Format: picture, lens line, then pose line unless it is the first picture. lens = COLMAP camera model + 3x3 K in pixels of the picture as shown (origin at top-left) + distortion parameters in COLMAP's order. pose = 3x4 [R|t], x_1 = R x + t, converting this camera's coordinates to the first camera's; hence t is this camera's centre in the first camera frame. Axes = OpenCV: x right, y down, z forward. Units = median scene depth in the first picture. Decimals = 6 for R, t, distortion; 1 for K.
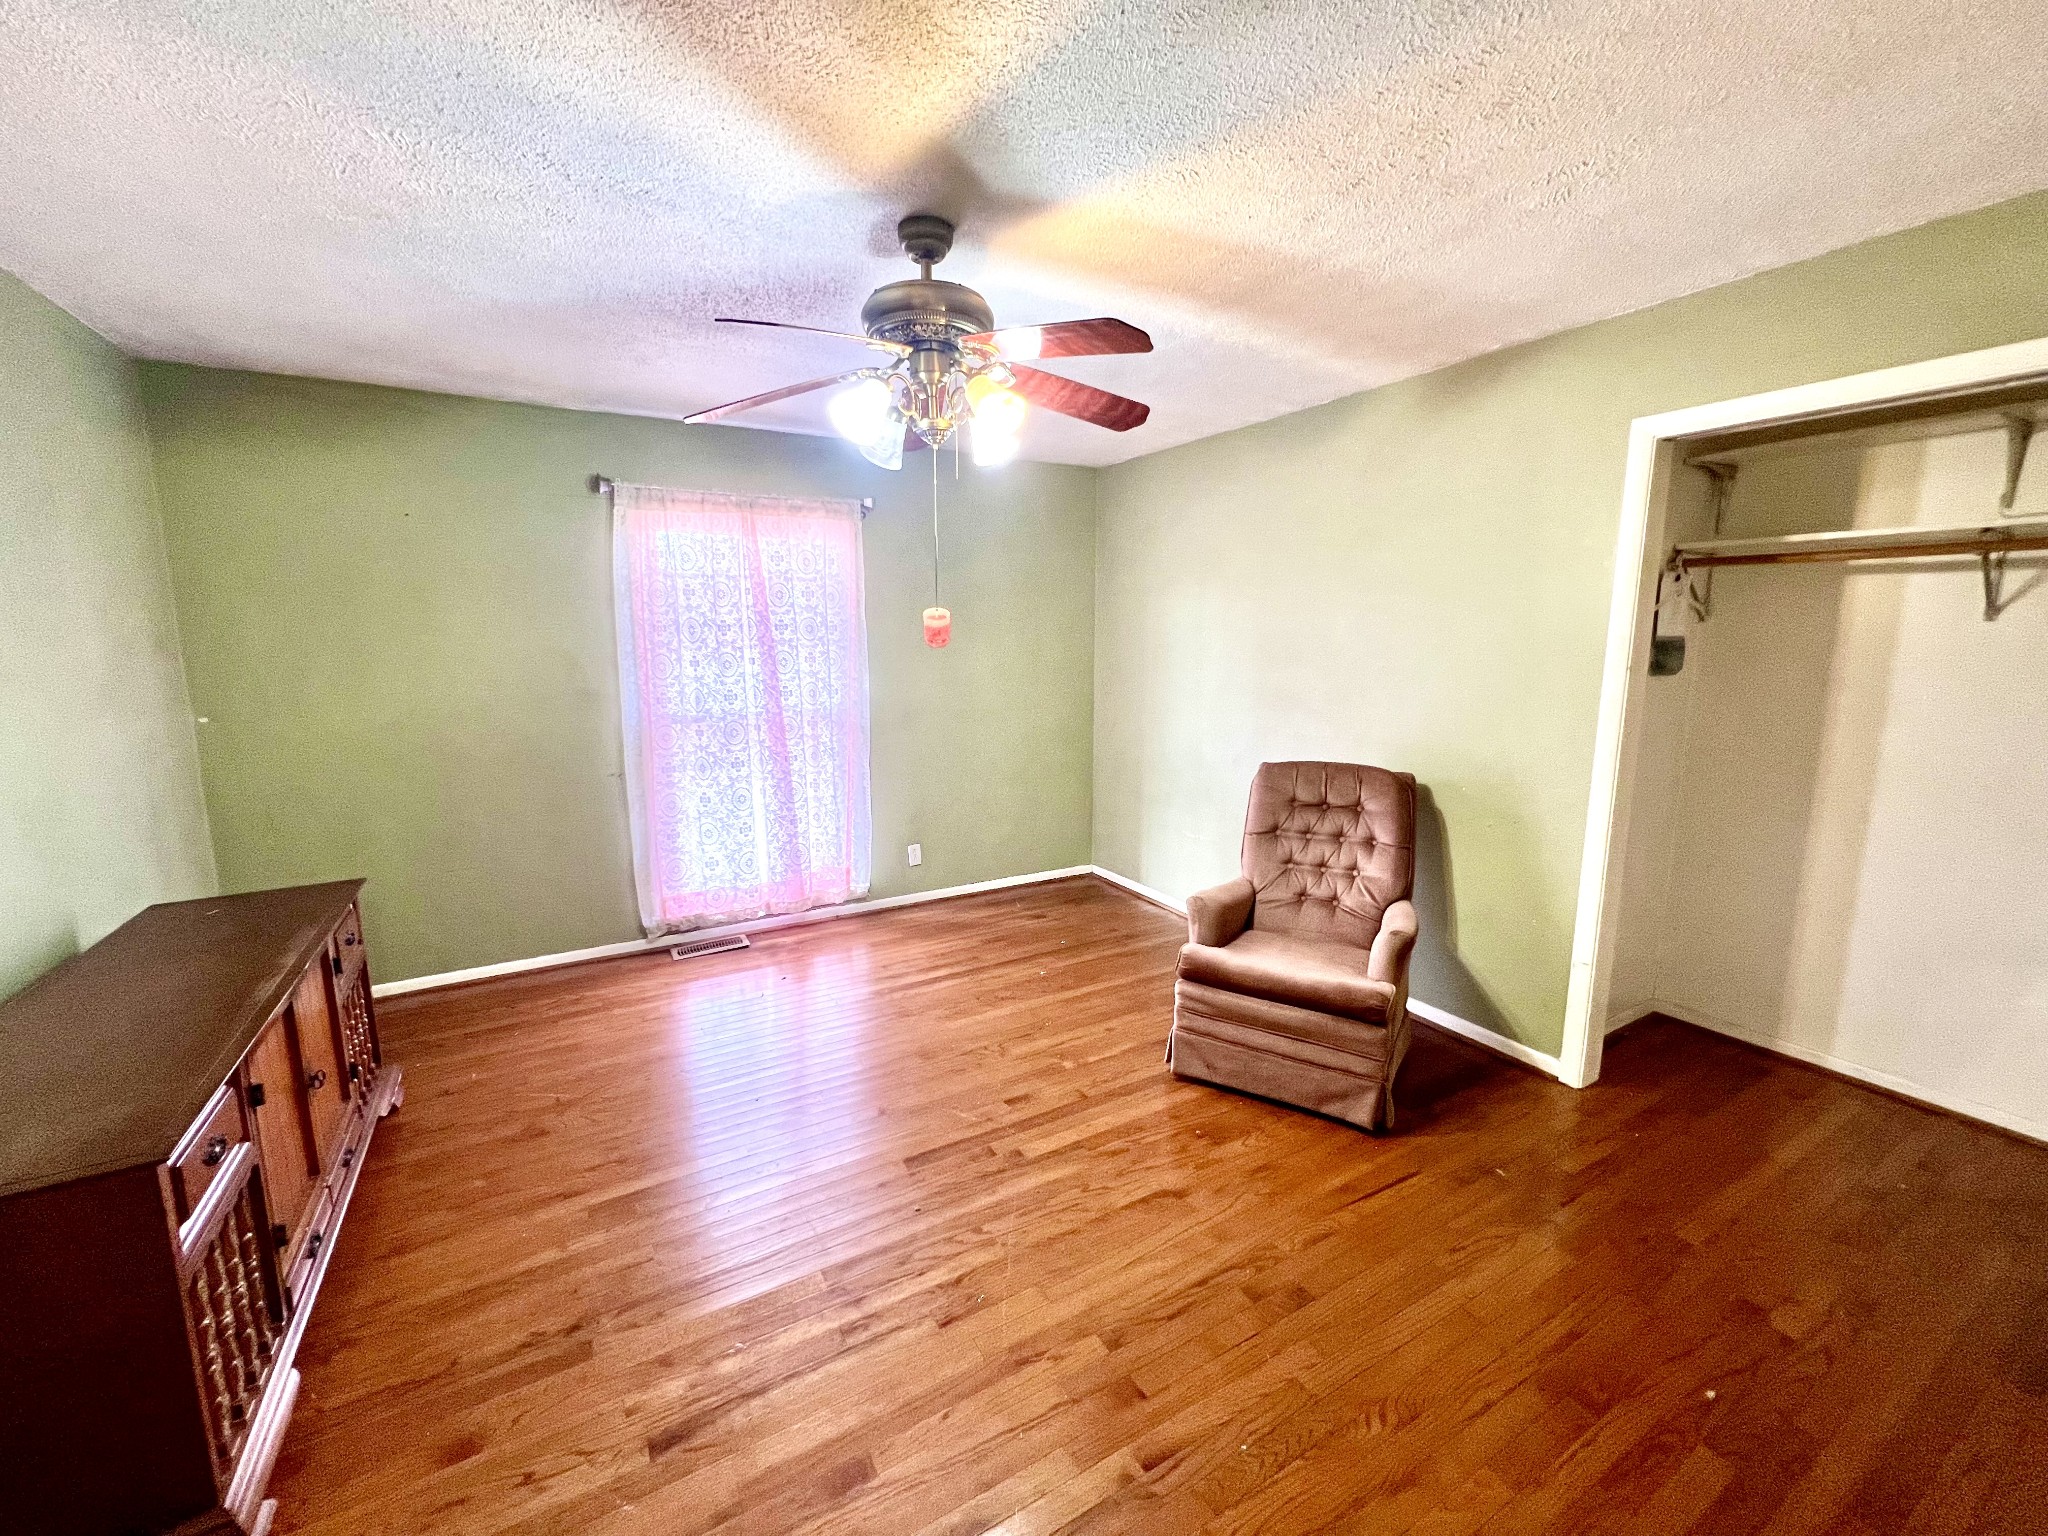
lens RADIAL K [[815.6, 0, 1028.2], [0, 815.6, 763.1], [0, 0, 1]] dist [-0.002756, -0.000996]
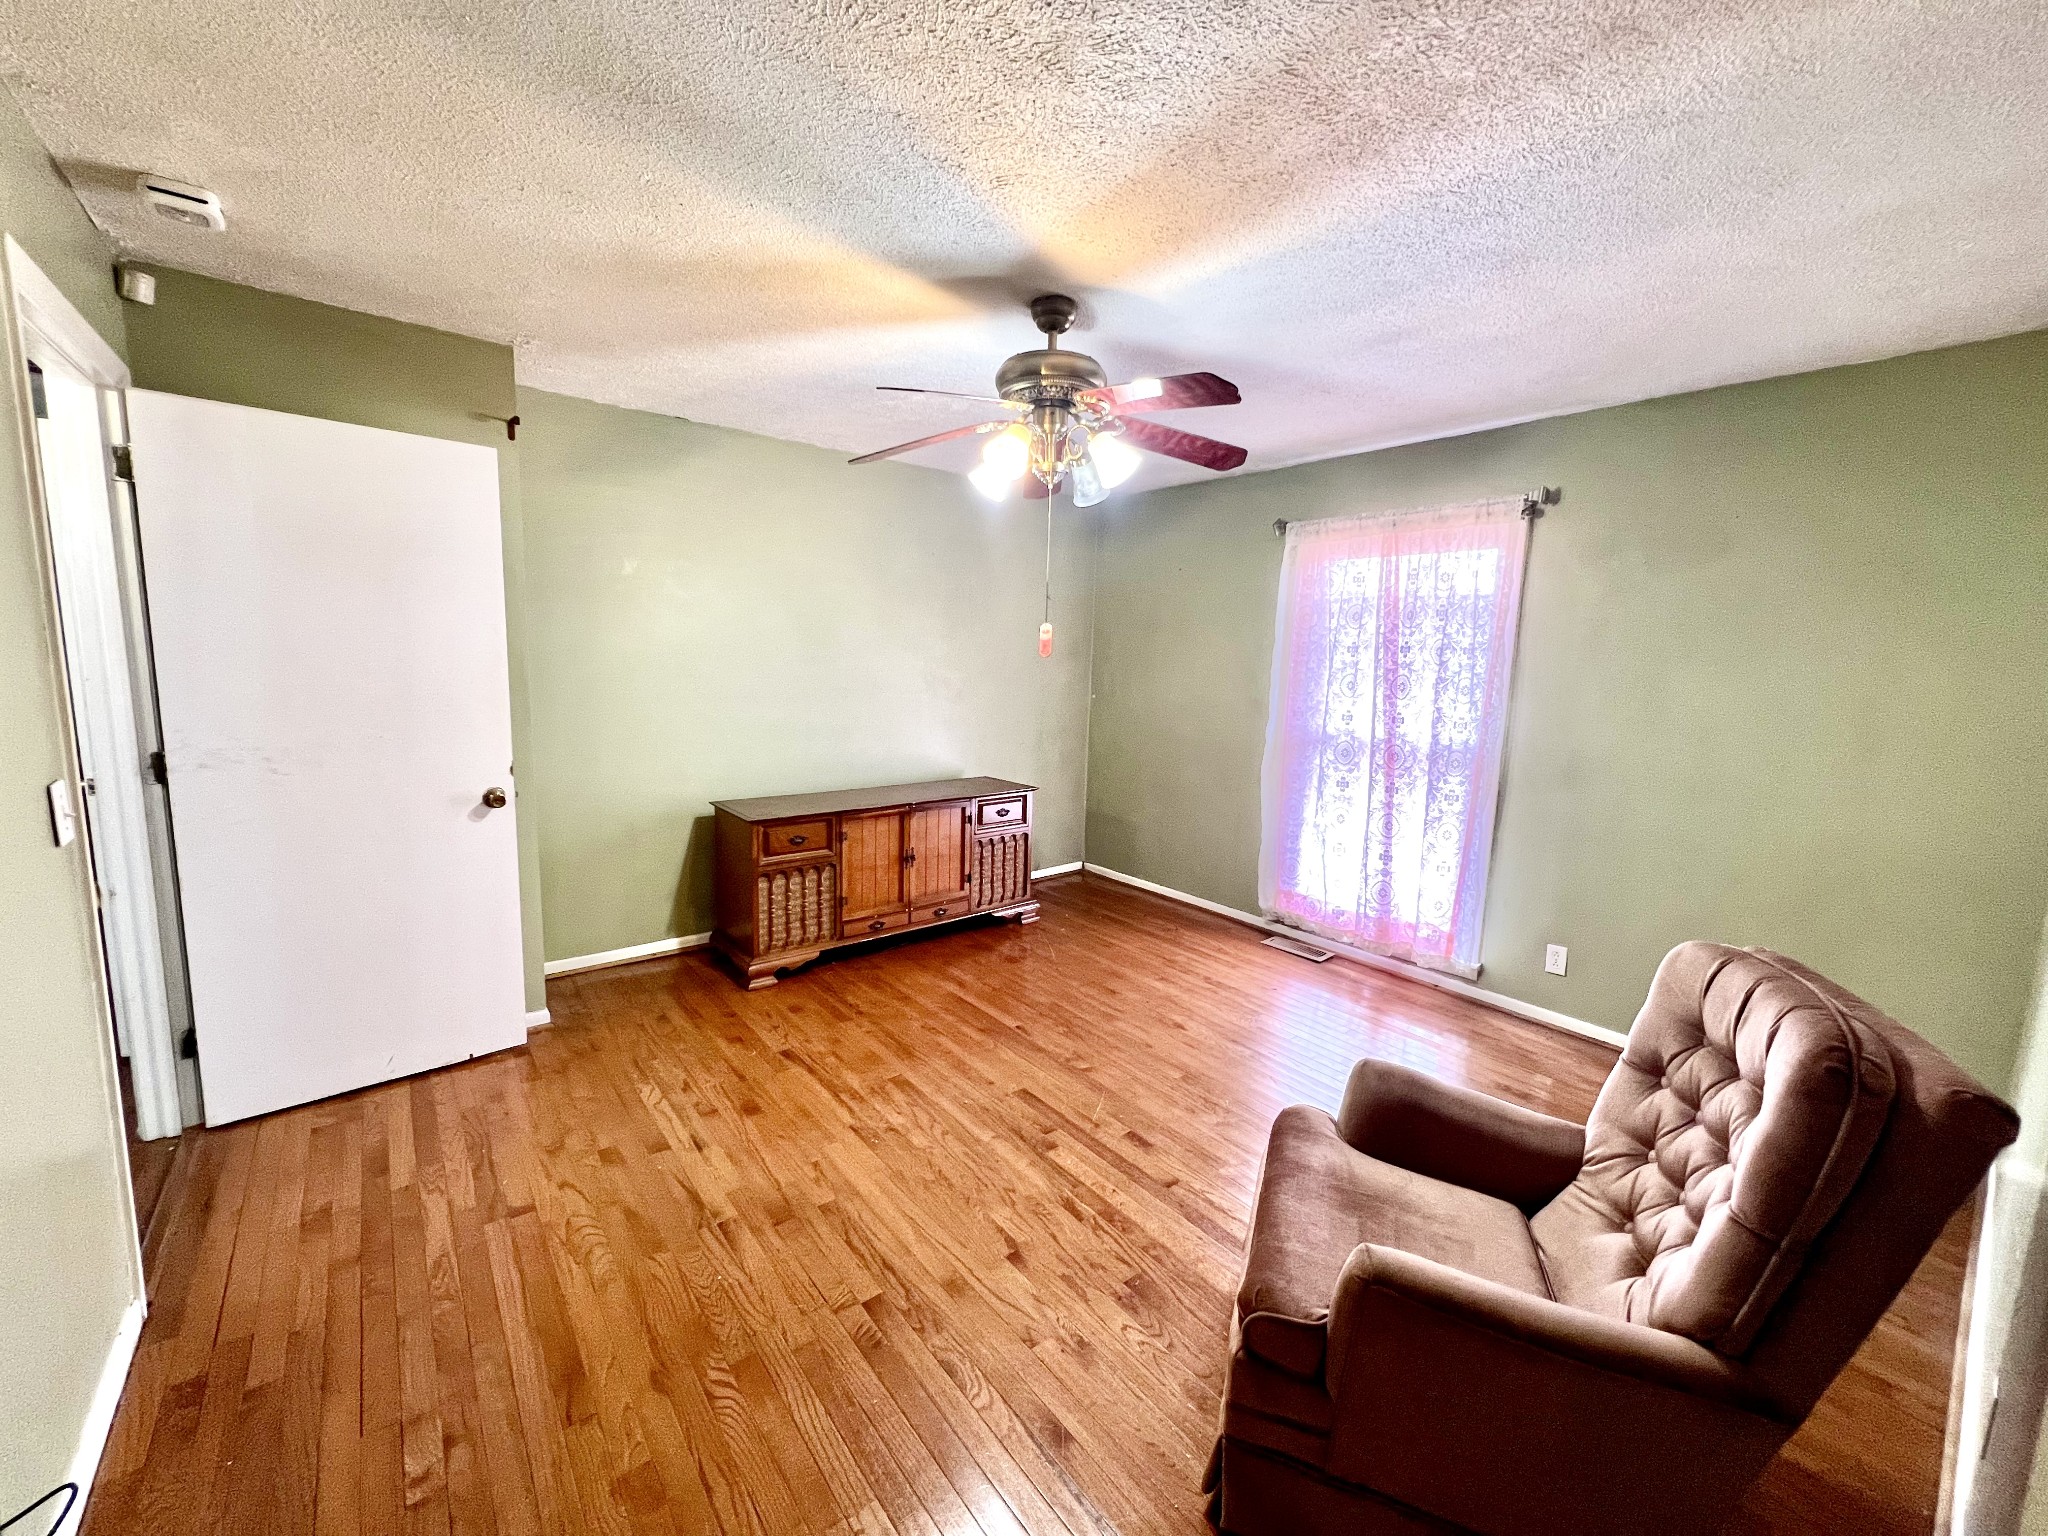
lens RADIAL K [[815.6, 0, 1013.9], [0, 815.6, 764.6], [0, 0, 1]] dist [-0.002756, -0.000996]
pose [[0.144923, 0.148568, -0.978225, 0.729645], [-0.183989, 0.975466, 0.120892, -0.088140], [0.972186, 0.162462, 0.168702, 0.553253]]
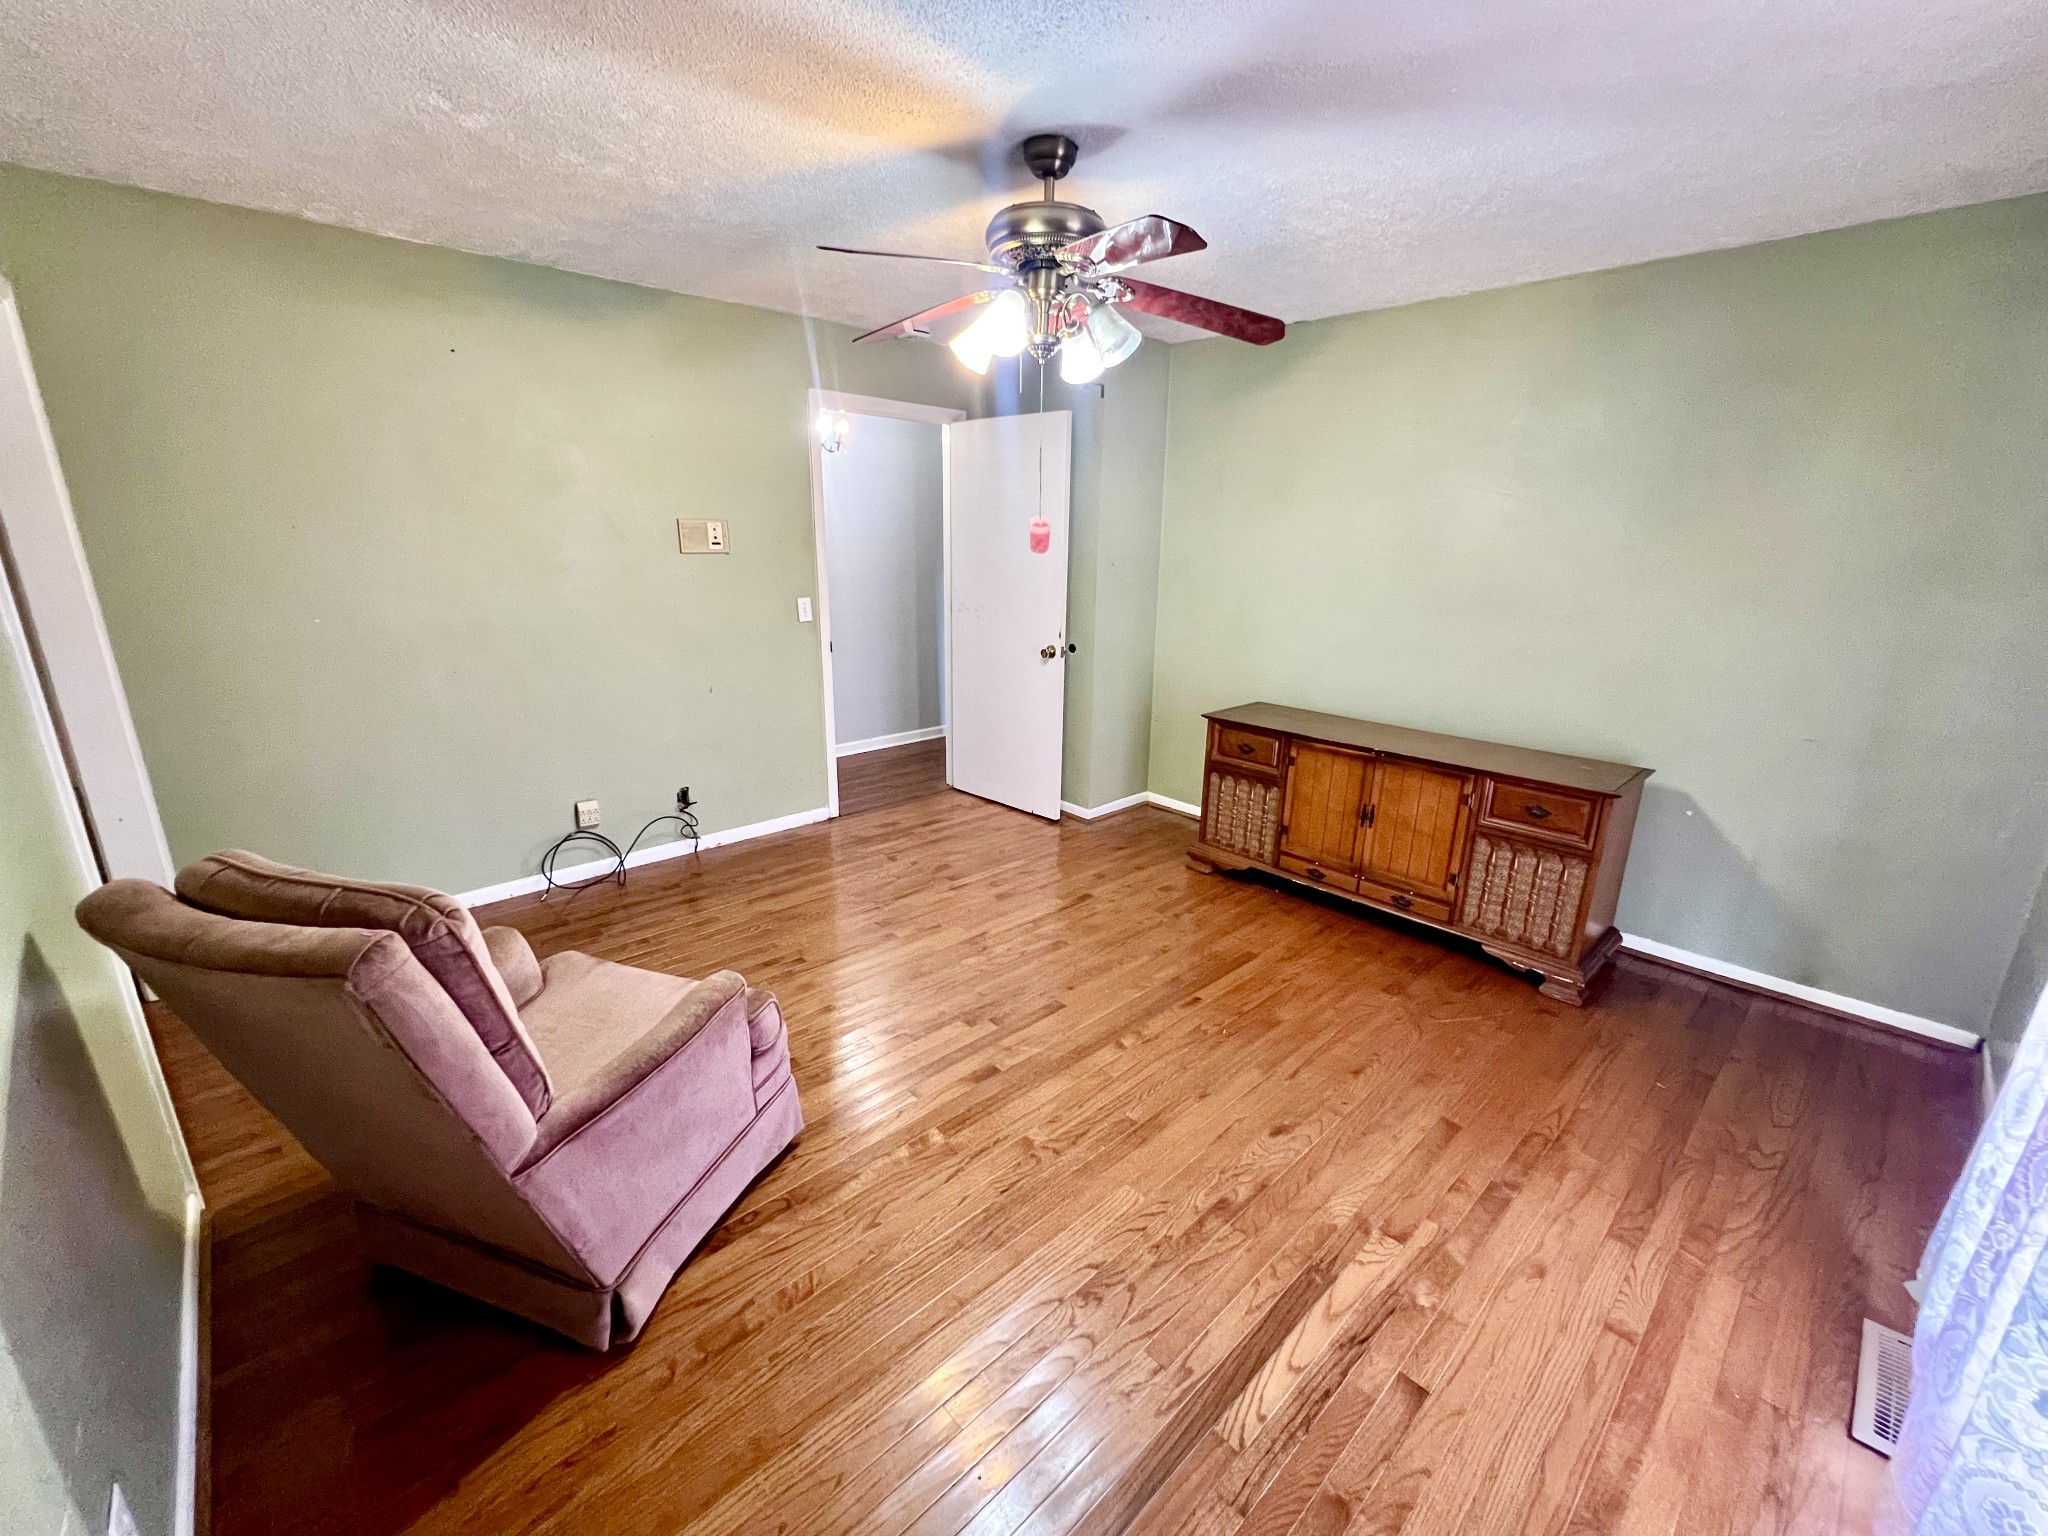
lens RADIAL K [[815.6, 0, 1028.2], [0, 815.6, 768.7], [0, 0, 1]] dist [-0.002756, -0.000996]
pose [[-0.973674, 0.054199, -0.221408, 0.107444], [-0.044891, 0.906705, 0.419369, -0.237758], [0.223481, 0.418268, -0.880402, 1.459112]]
